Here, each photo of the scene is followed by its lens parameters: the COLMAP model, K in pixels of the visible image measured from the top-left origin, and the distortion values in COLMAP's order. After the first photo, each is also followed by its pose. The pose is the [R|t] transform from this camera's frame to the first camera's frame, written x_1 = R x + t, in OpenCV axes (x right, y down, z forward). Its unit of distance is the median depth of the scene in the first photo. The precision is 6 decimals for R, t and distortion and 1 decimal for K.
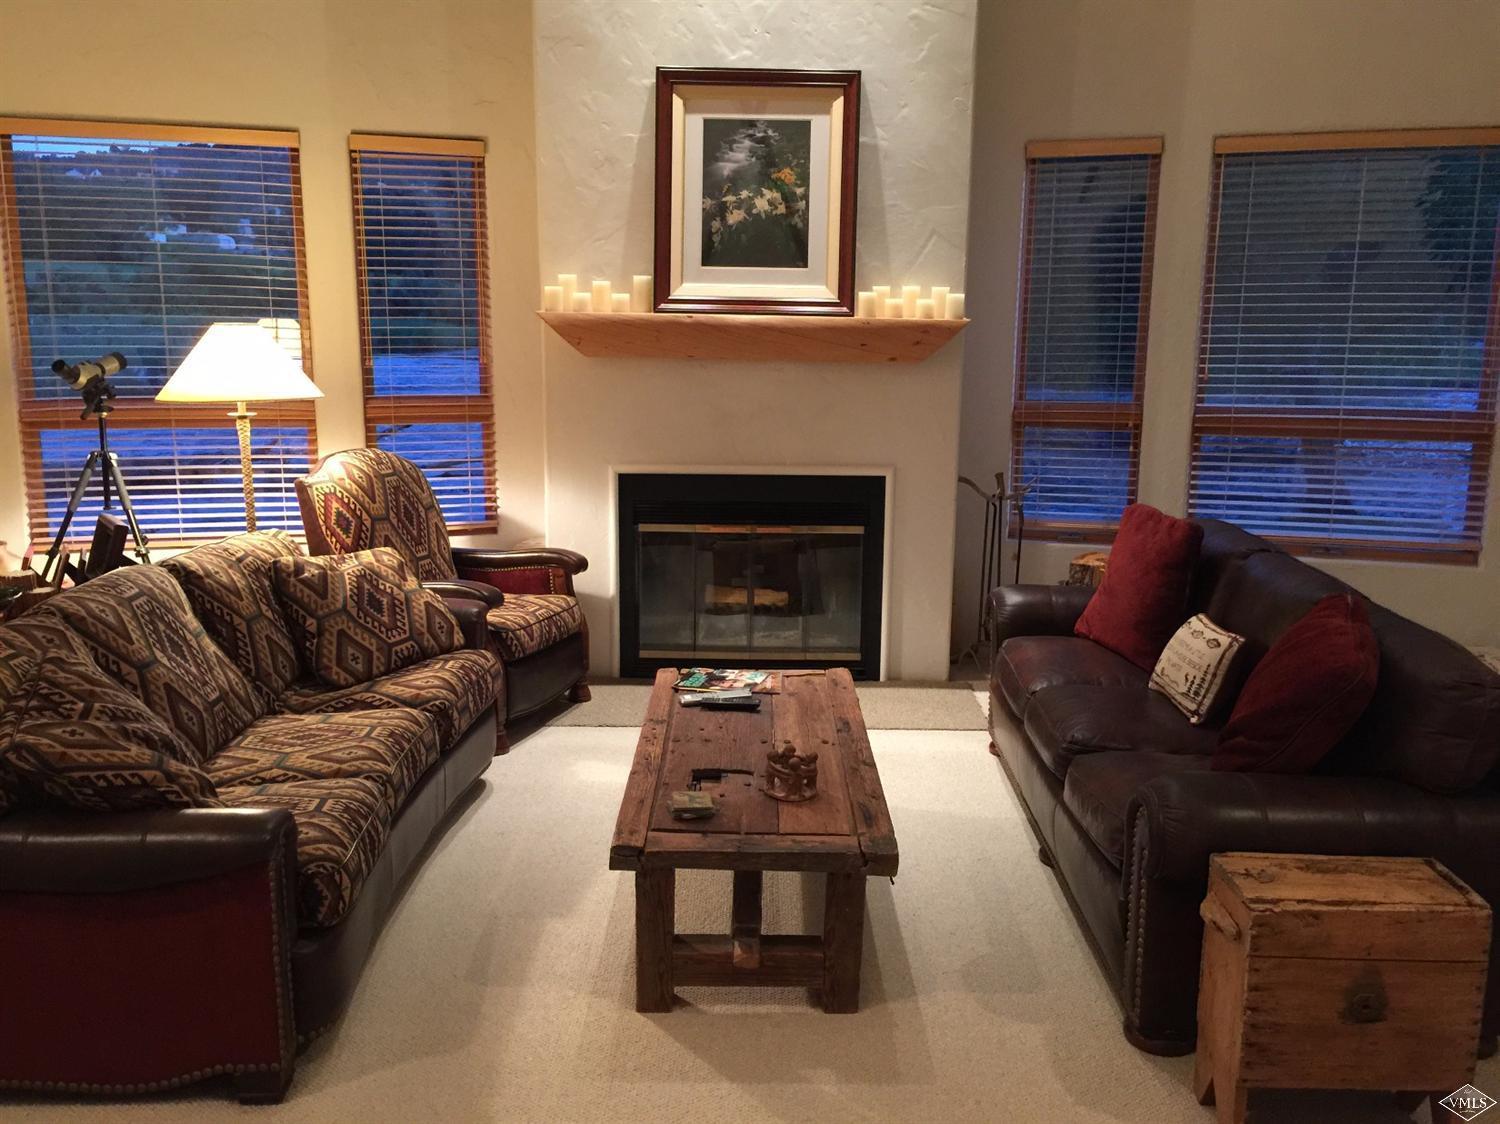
lens RADIAL K [[1319.5, 0, 745.1], [0, 1319.5, 562.2], [0, 0, 1]] dist [0.073726, -0.046376]
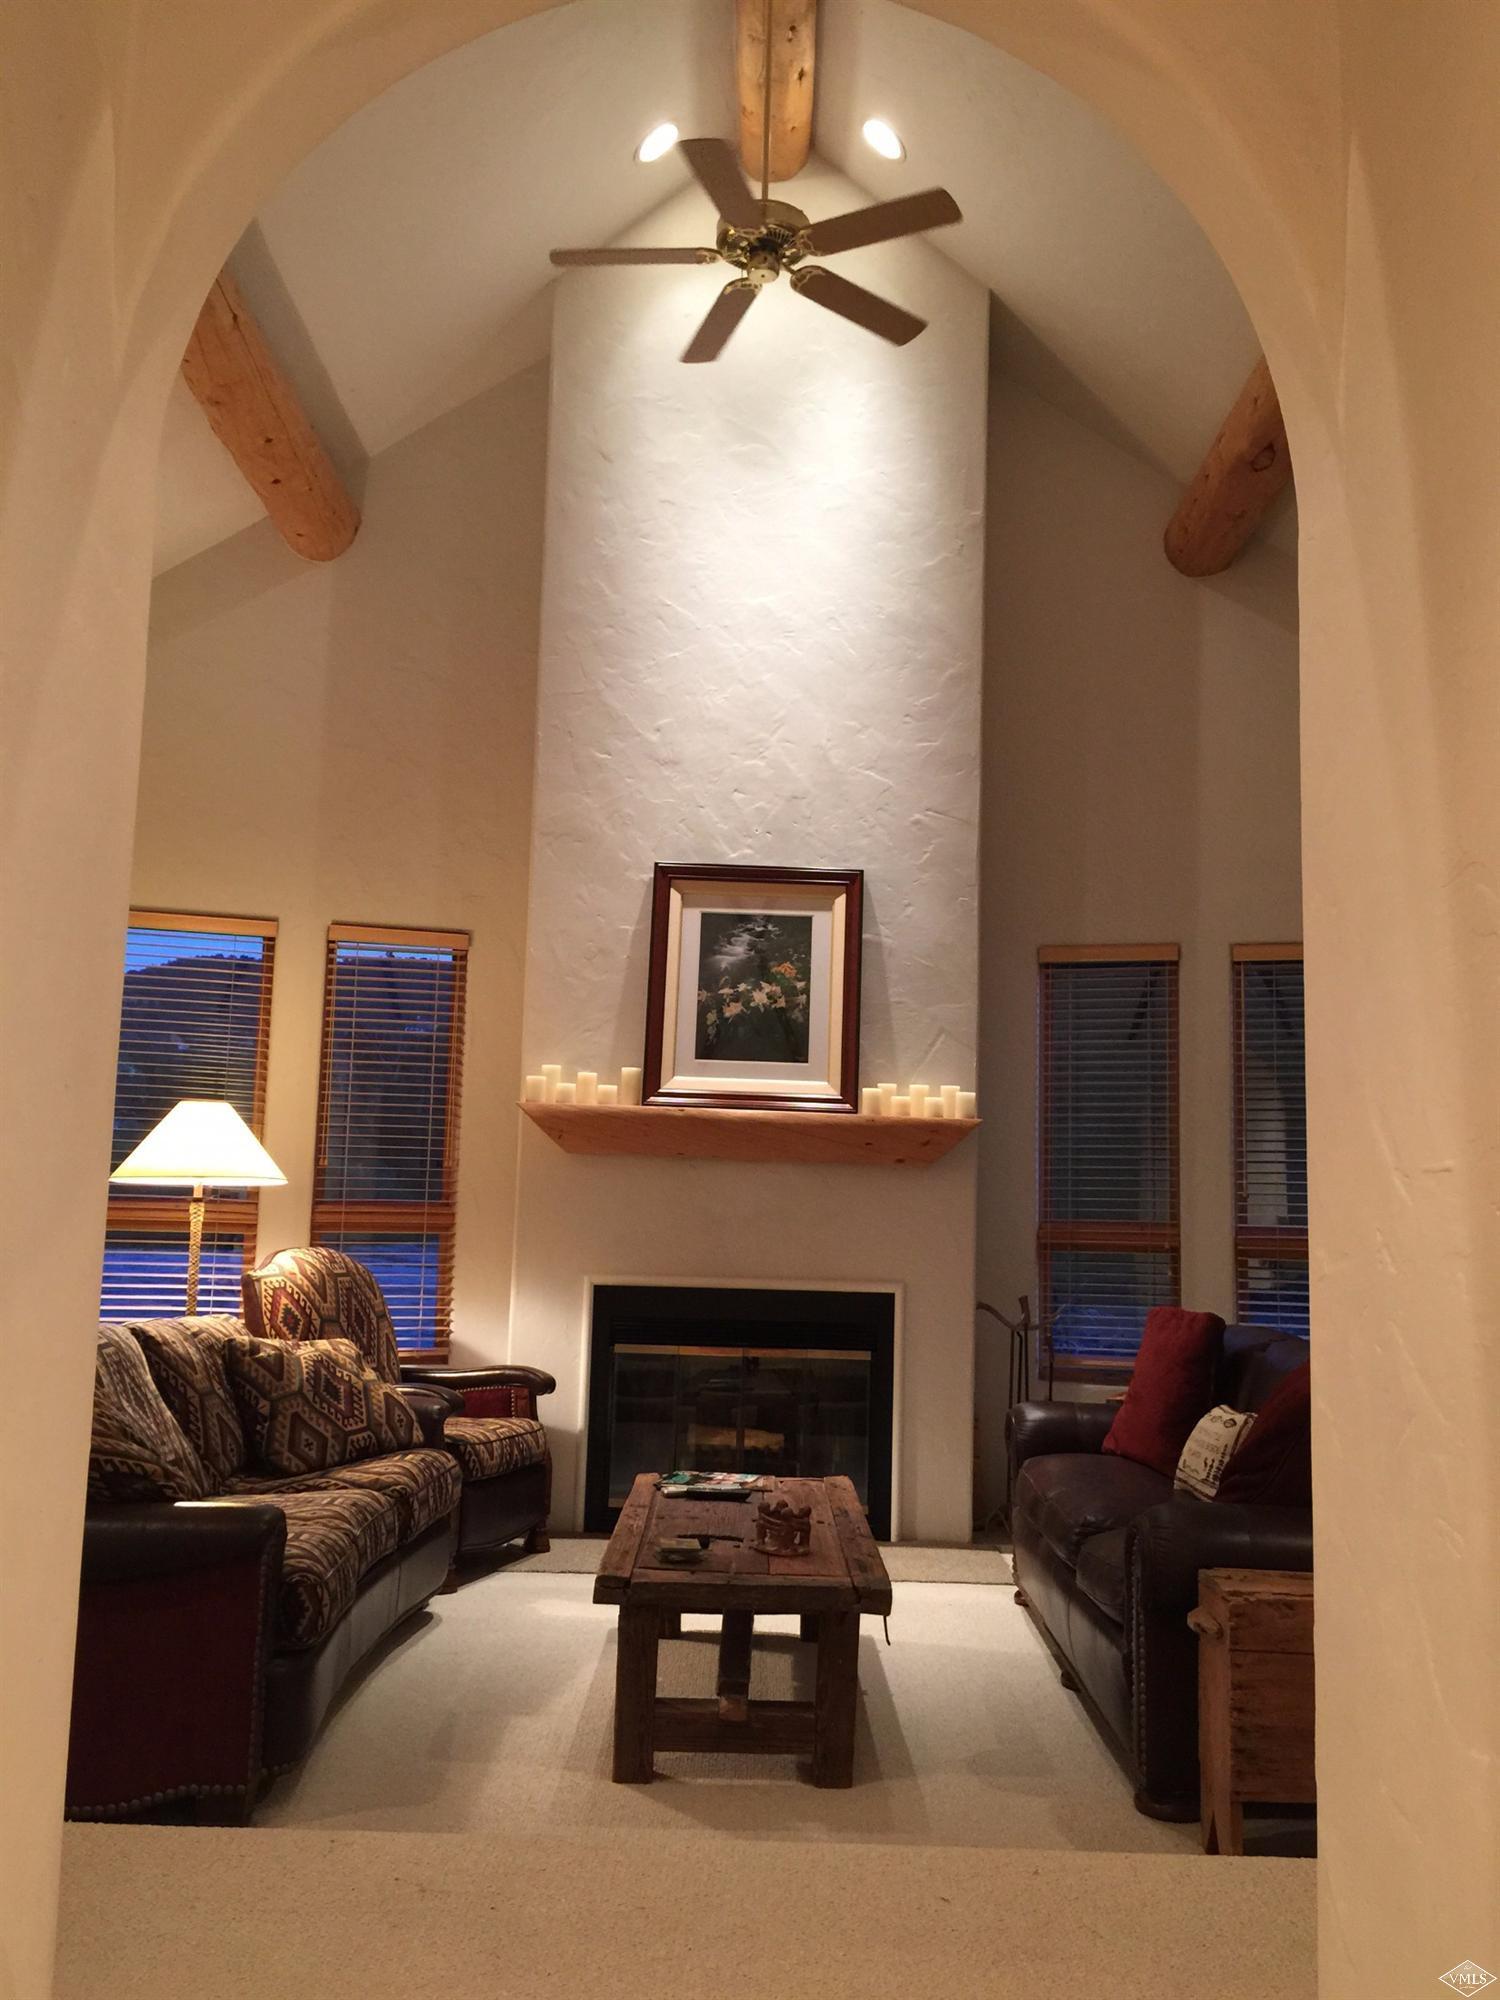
lens RADIAL K [[1759.3, 0, 752.8], [0, 1759.3, 997.1], [0, 0, 1]] dist [0.073726, -0.046376]
pose [[0.999751, 0.020687, 0.008338, -0.003929], [-0.017214, 0.953381, -0.301278, 0.124611], [-0.014182, 0.301060, 0.953500, -0.230455]]
